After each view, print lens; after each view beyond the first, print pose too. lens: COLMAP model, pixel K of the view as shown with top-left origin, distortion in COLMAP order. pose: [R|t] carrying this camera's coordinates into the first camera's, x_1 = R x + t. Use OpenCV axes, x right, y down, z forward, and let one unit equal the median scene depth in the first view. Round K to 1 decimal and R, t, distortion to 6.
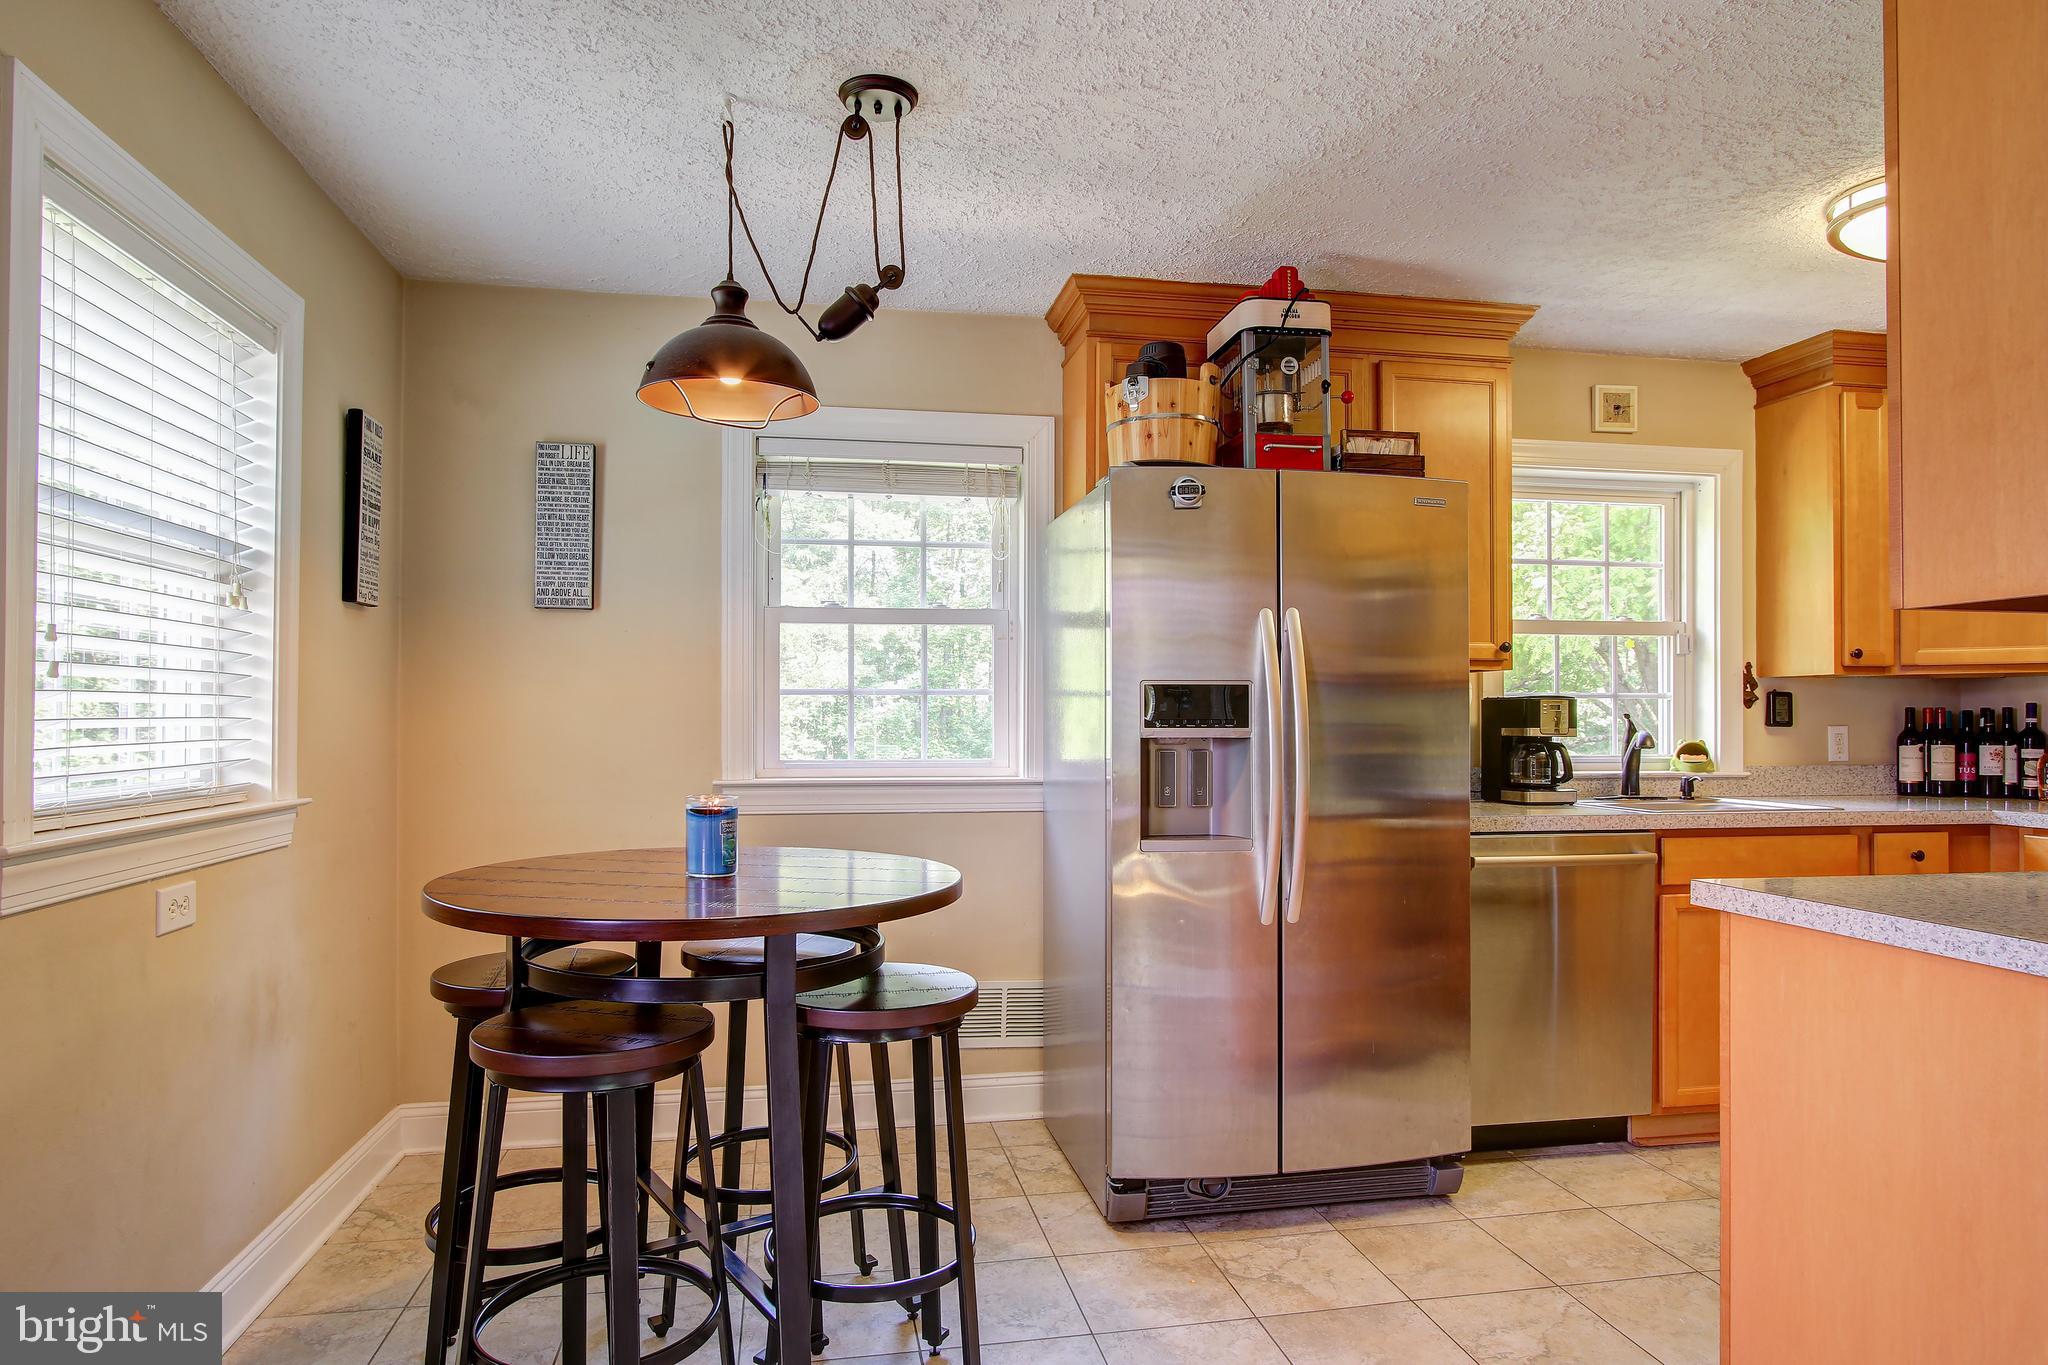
lens RADIAL K [[1249.8, 0, 1025.4], [0, 1249.8, 698.9], [0, 0, 1]] dist [0.000208, 0.000305]
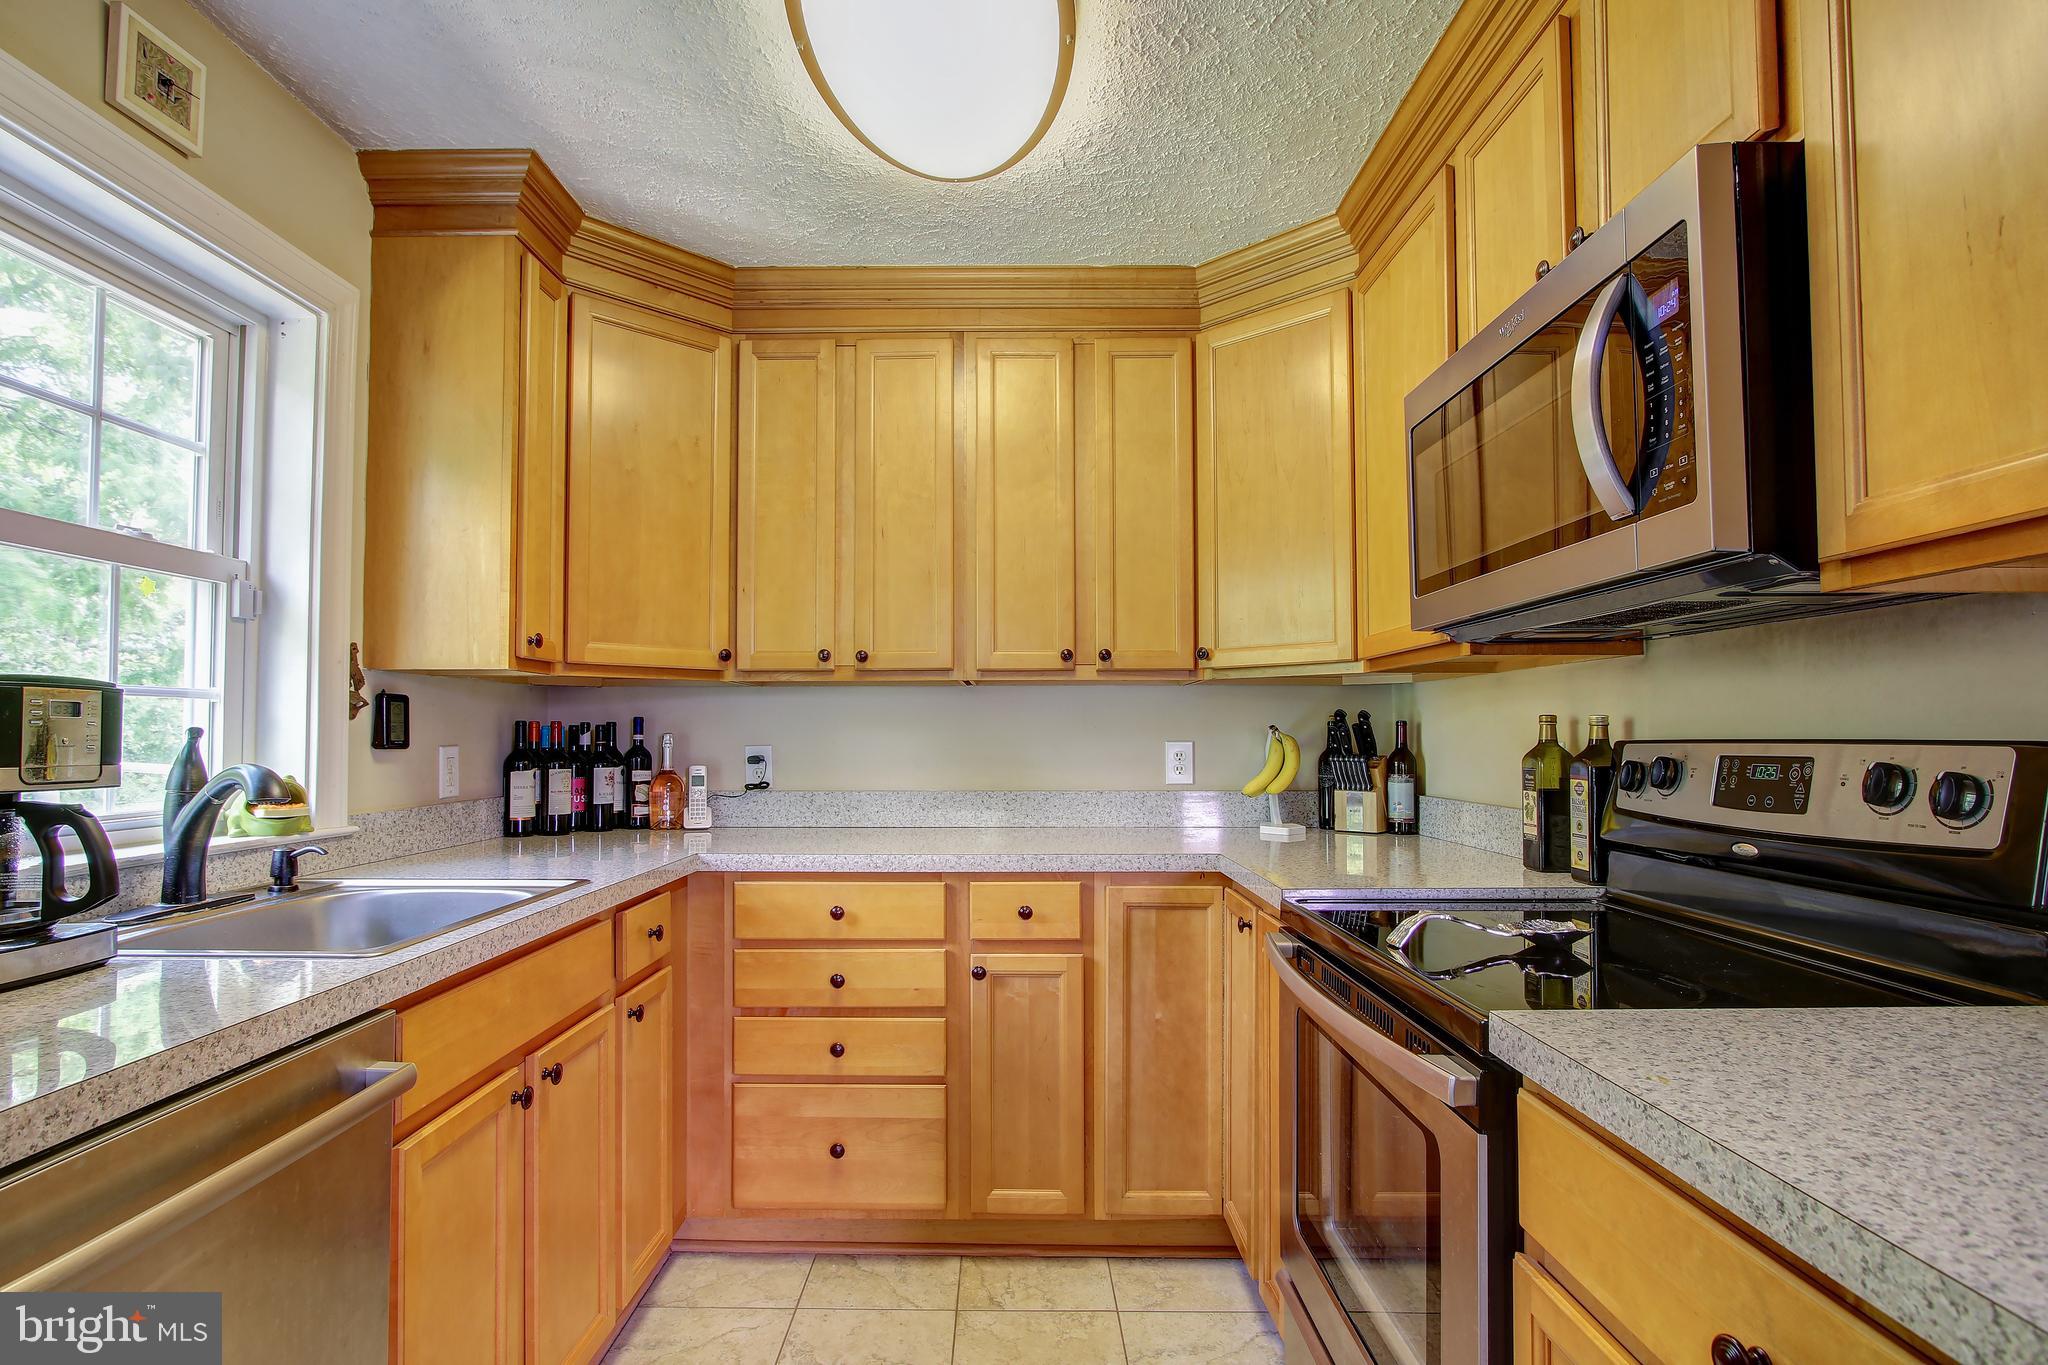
lens RADIAL K [[1001.3, 0, 1005.9], [0, 1001.3, 705.7], [0, 0, 1]] dist [-0.018791, 0.002241]
pose [[0.204647, 0.025089, 0.978514, 0.179271], [-0.014676, 0.999638, -0.022562, 0.007319], [-0.978726, -0.009743, 0.204941, 0.608089]]
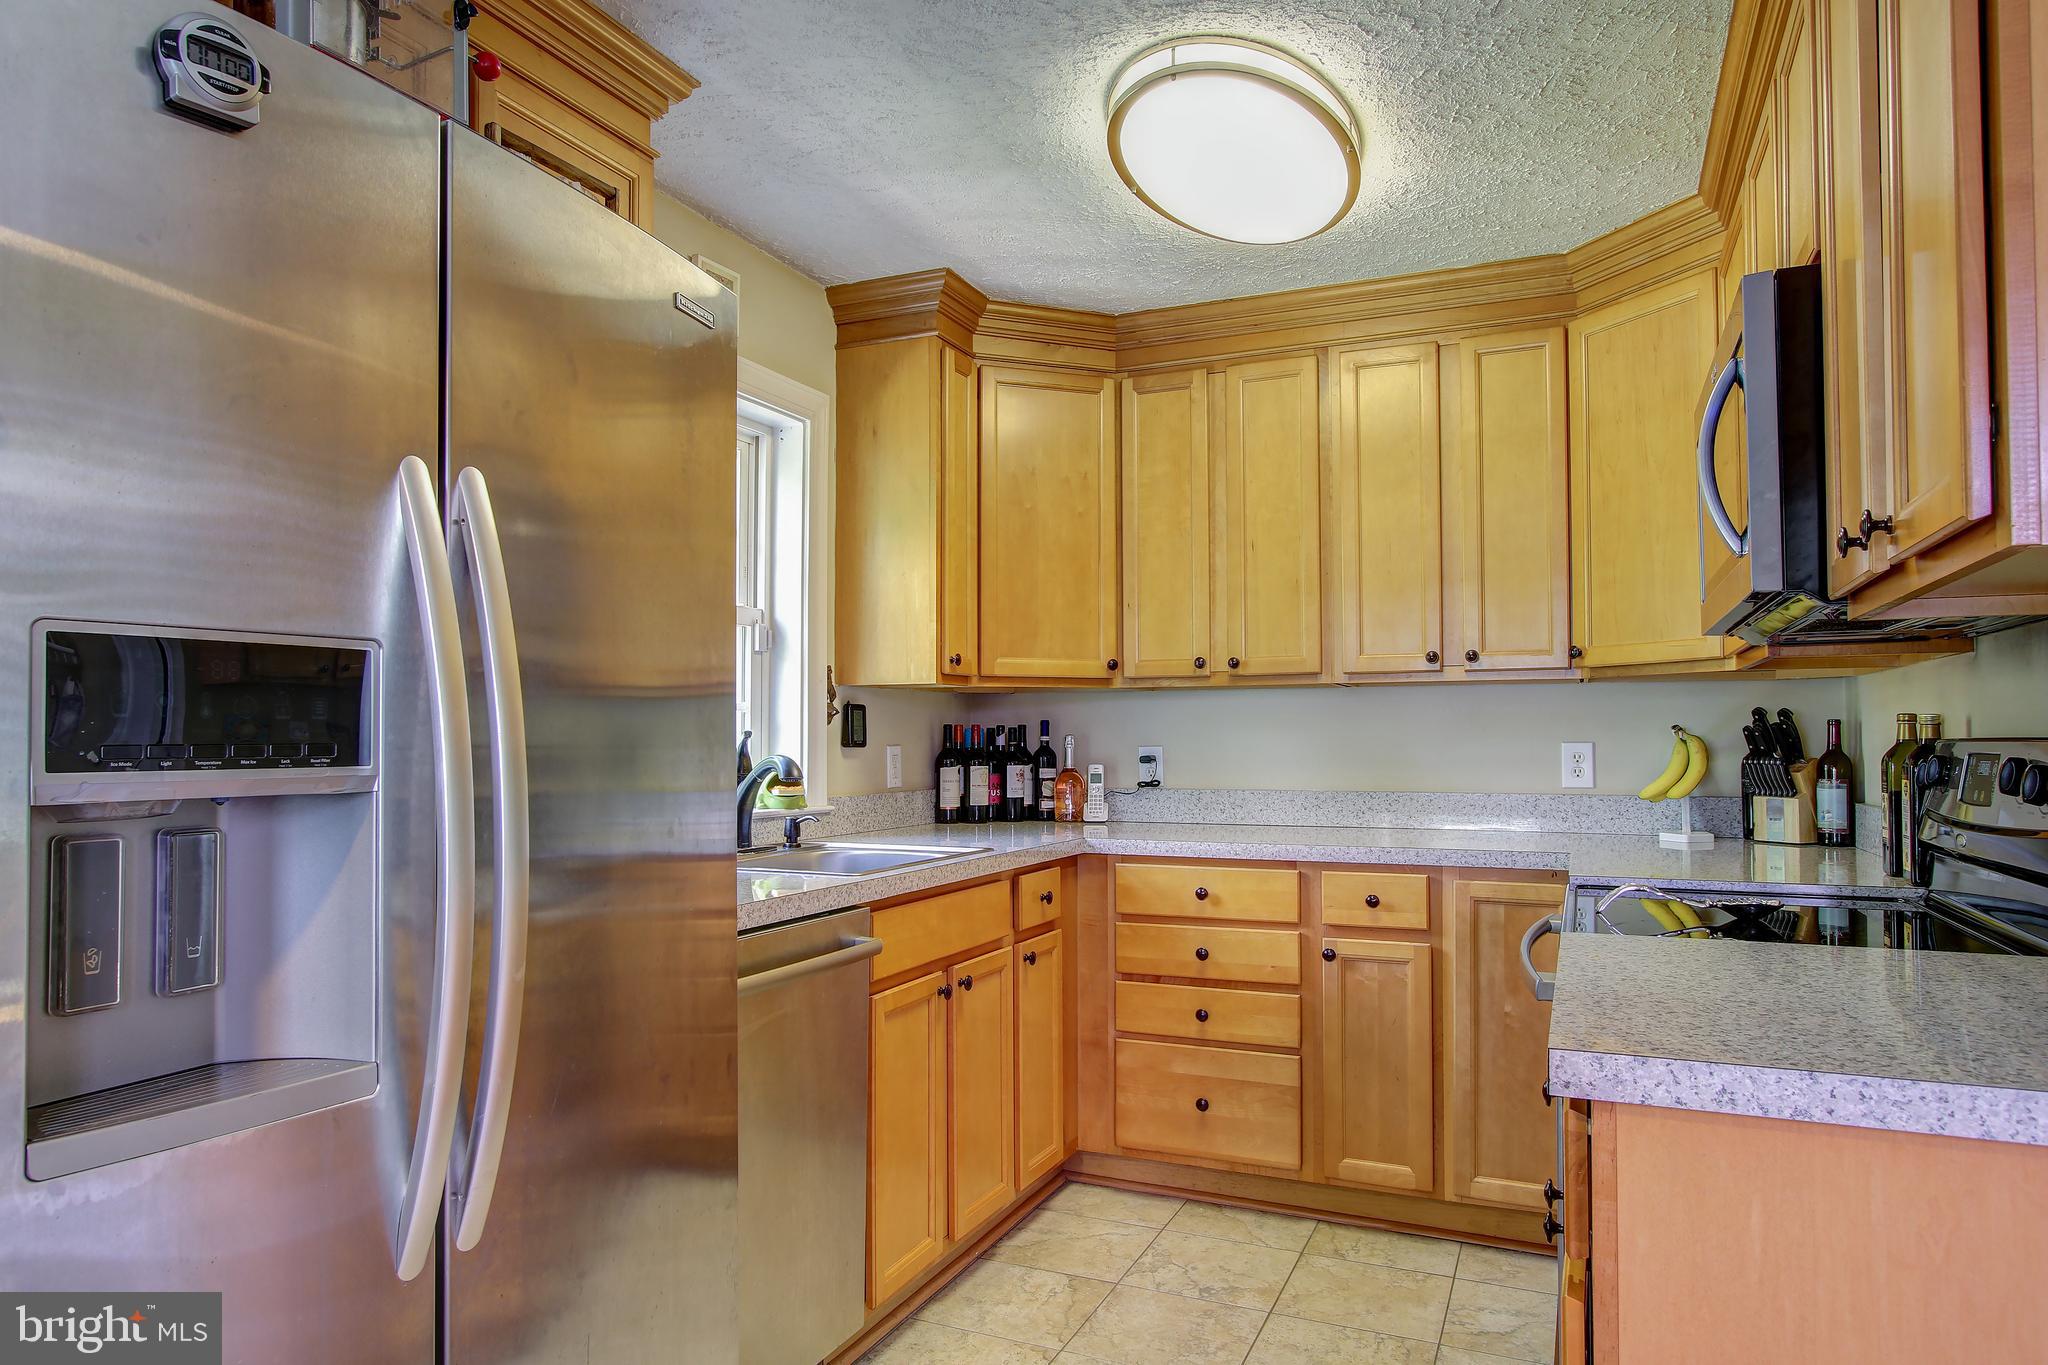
lens RADIAL K [[1292.6, 0, 1025.8], [0, 1292.6, 689.6], [0, 0, 1]] dist [-0.003994, -0.000089]
pose [[0.571364, 0.027554, 0.820234, -0.018645], [-0.010281, 0.999598, -0.026417, 0.006099], [-0.820632, 0.006661, 0.571418, 0.443511]]
